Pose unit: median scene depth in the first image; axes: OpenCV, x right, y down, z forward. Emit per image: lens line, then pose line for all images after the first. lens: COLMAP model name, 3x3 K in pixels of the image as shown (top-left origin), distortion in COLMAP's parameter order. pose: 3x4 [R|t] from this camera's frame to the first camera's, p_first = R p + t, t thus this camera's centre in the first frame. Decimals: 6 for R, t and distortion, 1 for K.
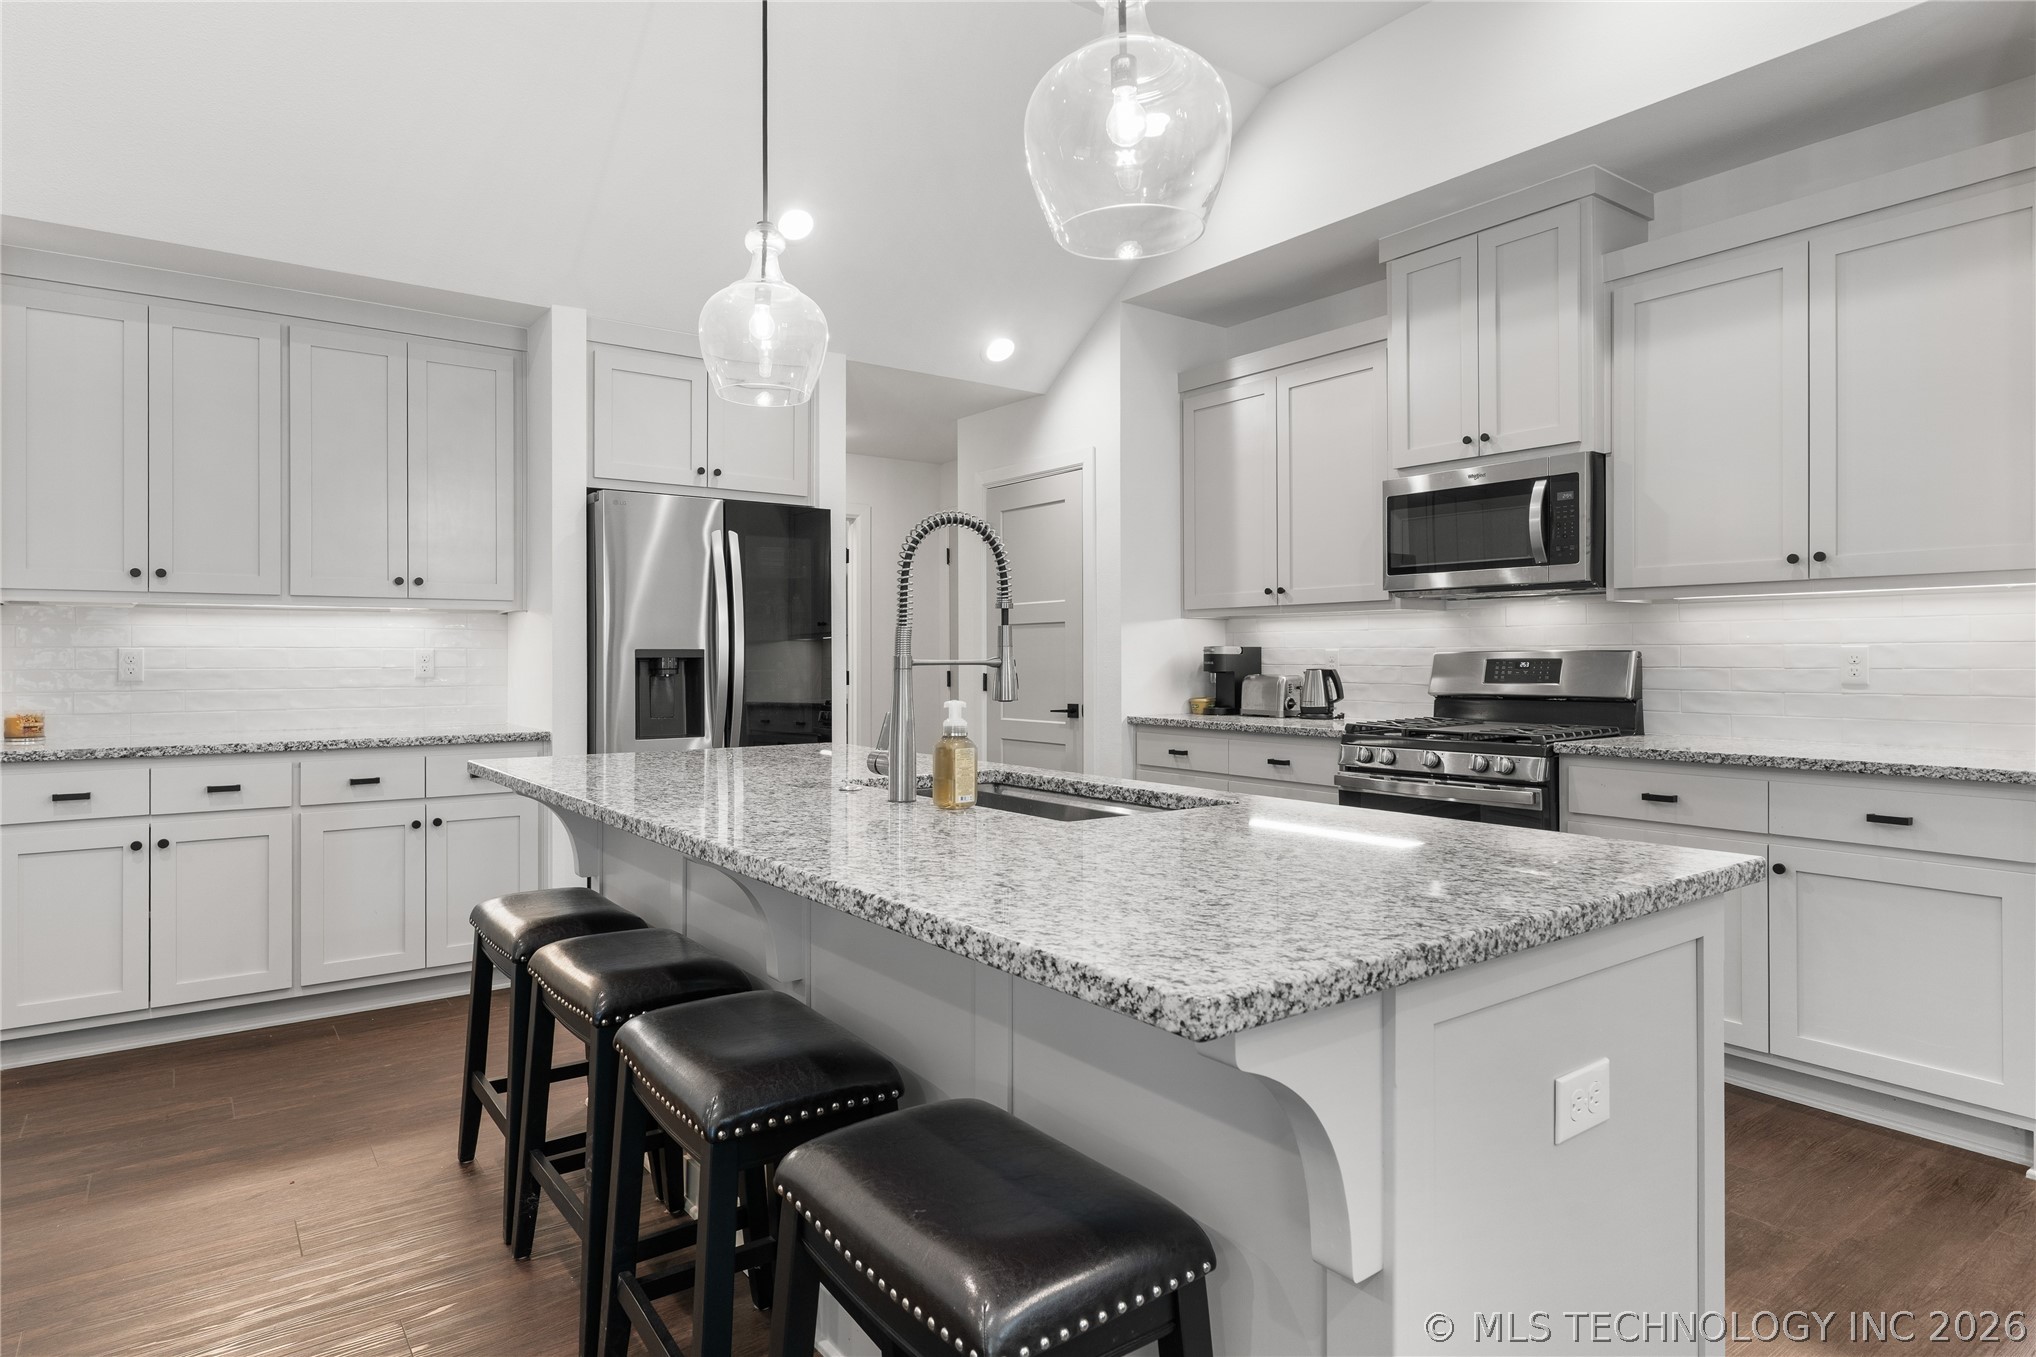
lens RADIAL K [[1139.8, 0, 1003.0], [0, 1139.8, 656.3], [0, 0, 1]] dist [-0.001211, 0.002215]
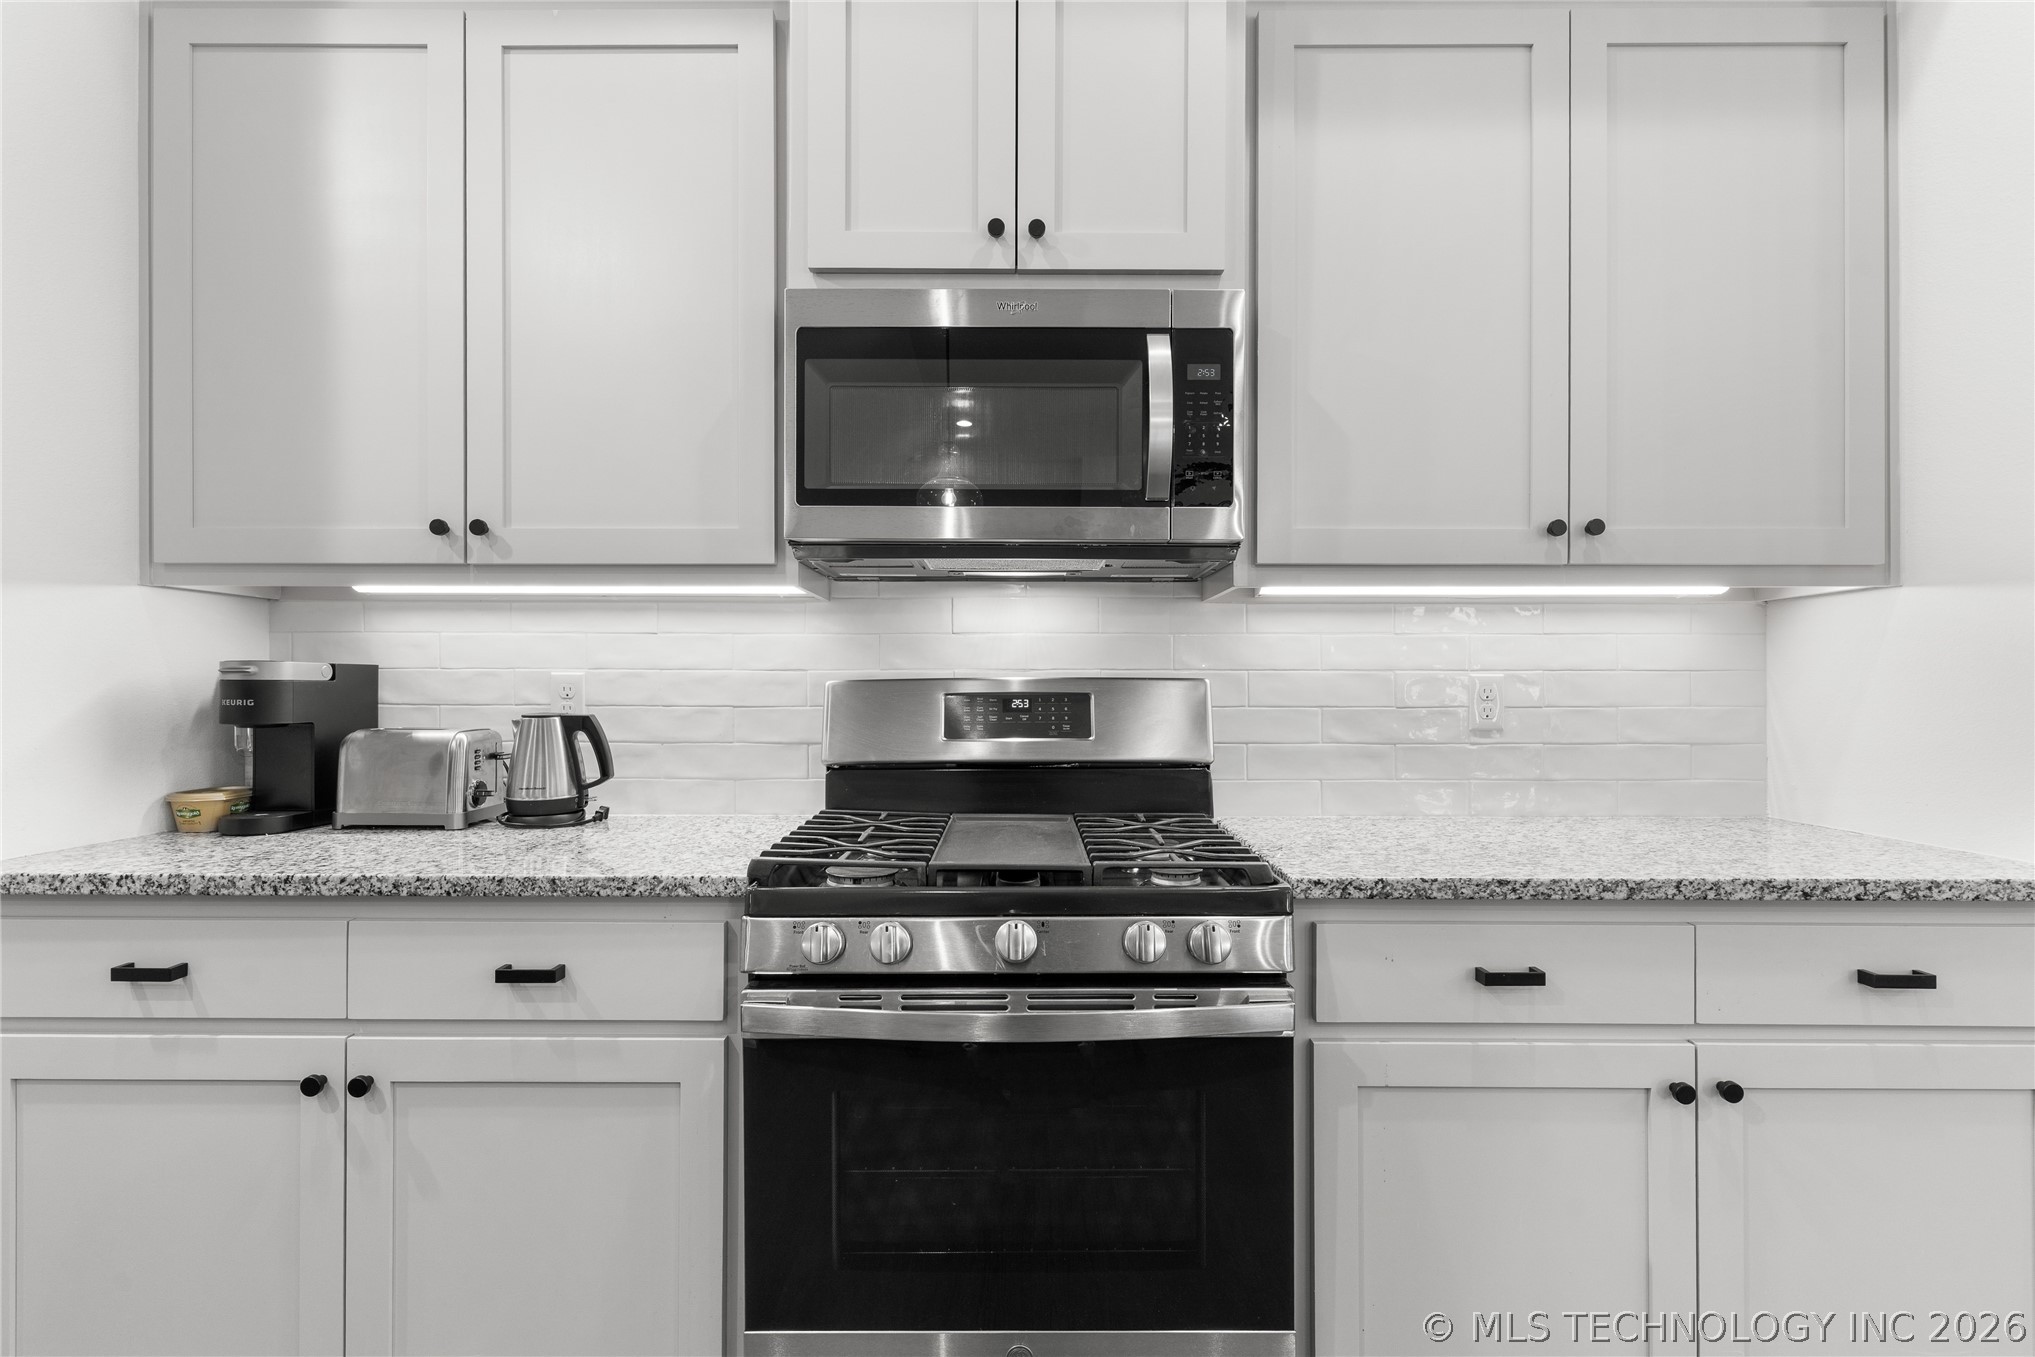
lens RADIAL K [[977.8, 0, 1015.3], [0, 977.8, 687.9], [0, 0, 1]] dist [-0.001165, 0.001281]
pose [[0.590002, 0.001512, 0.807400, 0.081492], [-0.003467, 0.999994, 0.000661, -0.000481], [-0.807394, -0.003189, 0.590004, 0.711948]]
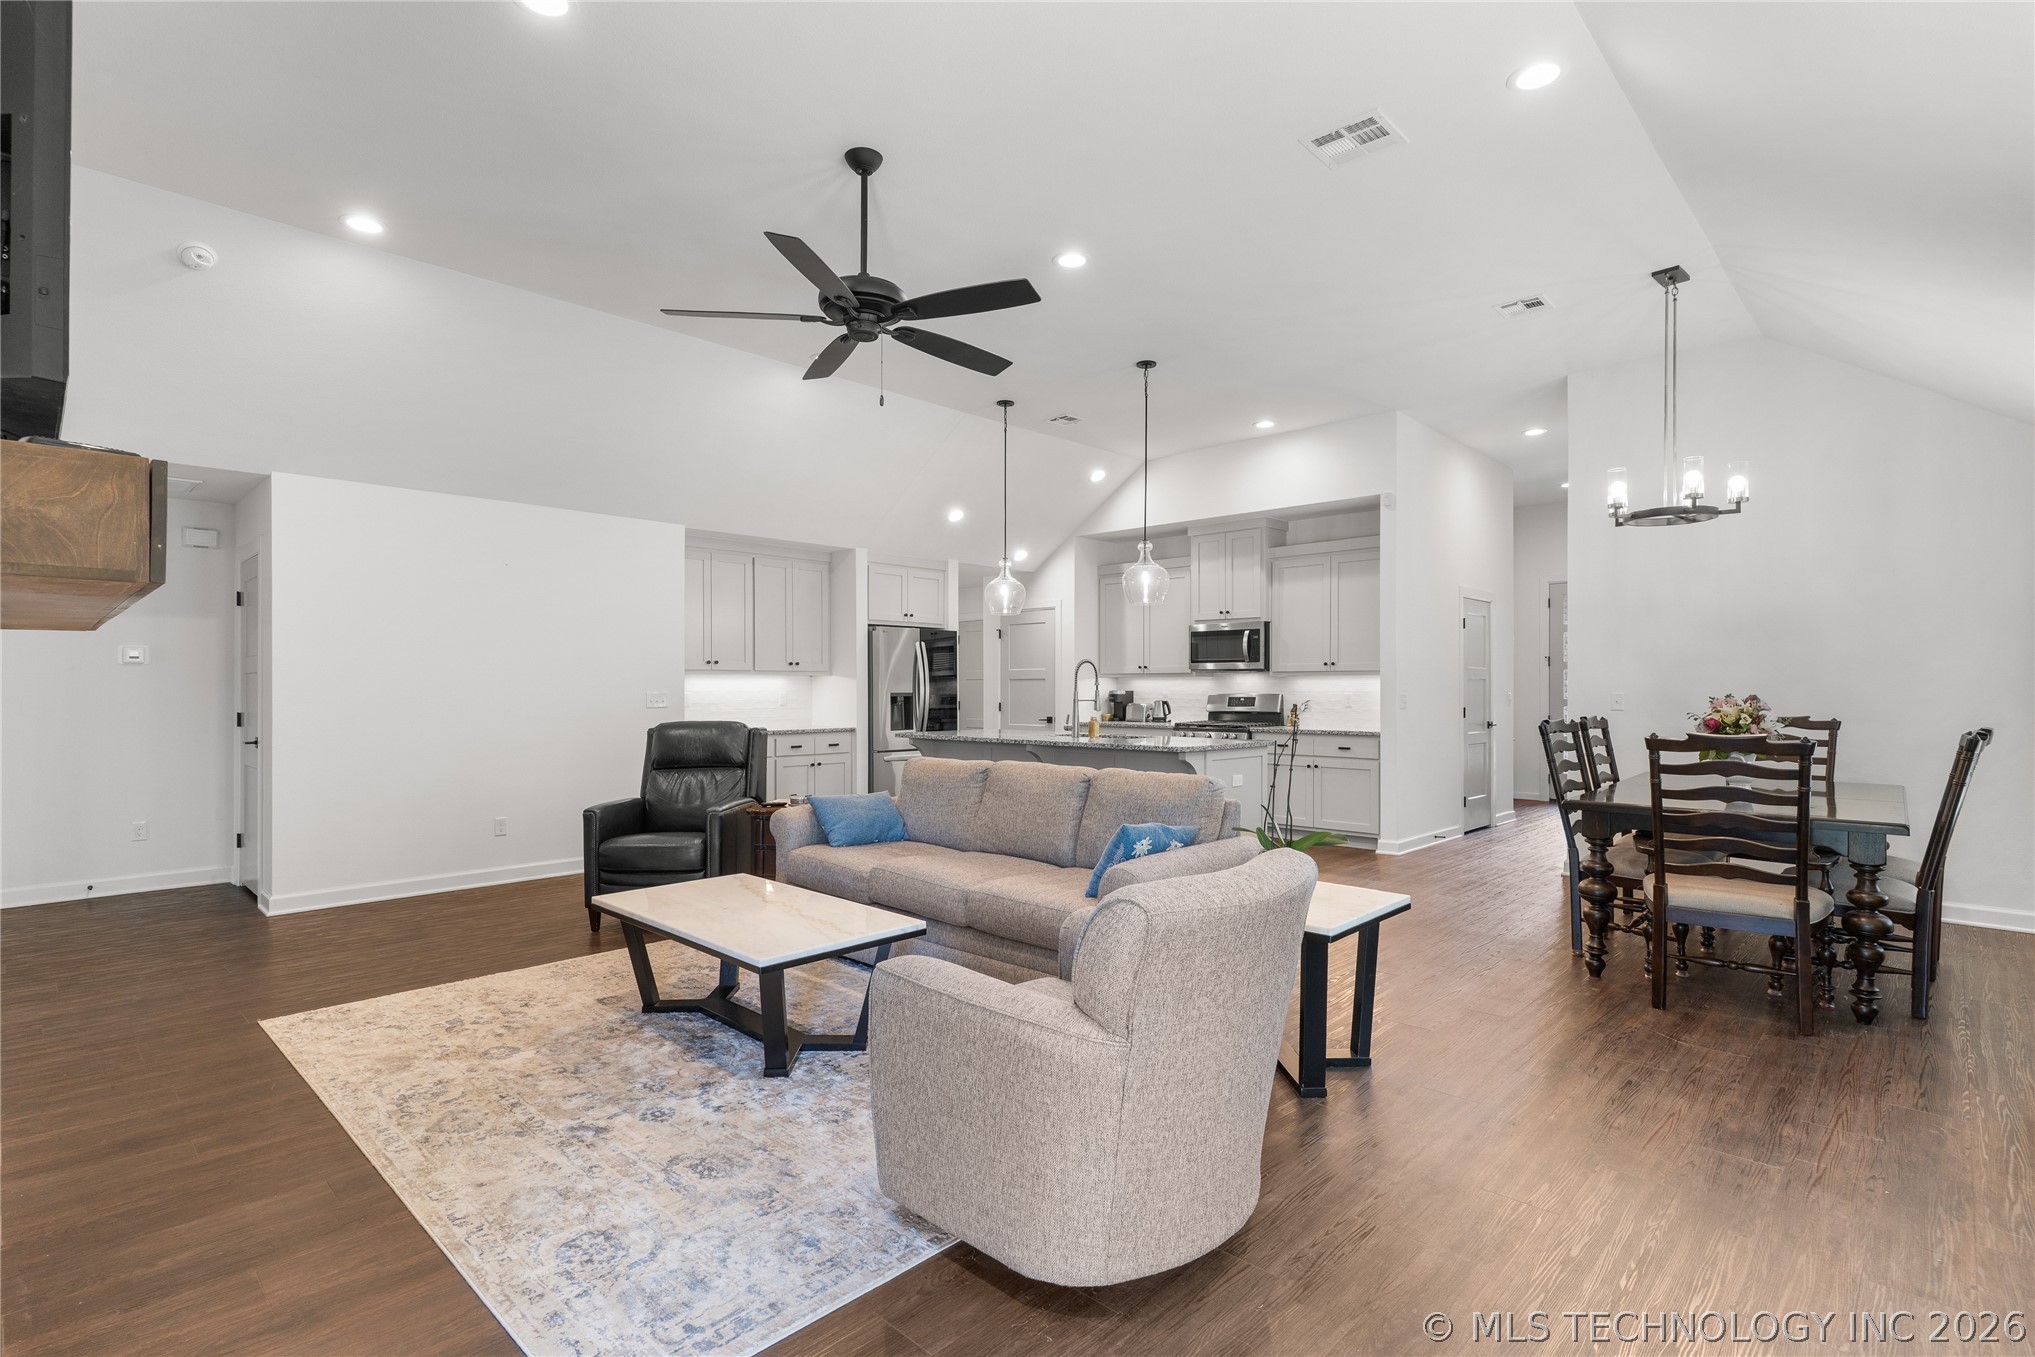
lens RADIAL K [[977.8, 0, 1003.3], [0, 977.8, 689.4], [0, 0, 1]] dist [-0.001165, 0.001281]
pose [[0.986530, 0.001694, 0.163572, -0.417411], [-0.002149, 0.999994, 0.002608, -0.018936], [-0.163566, -0.002925, 0.986528, -1.044803]]
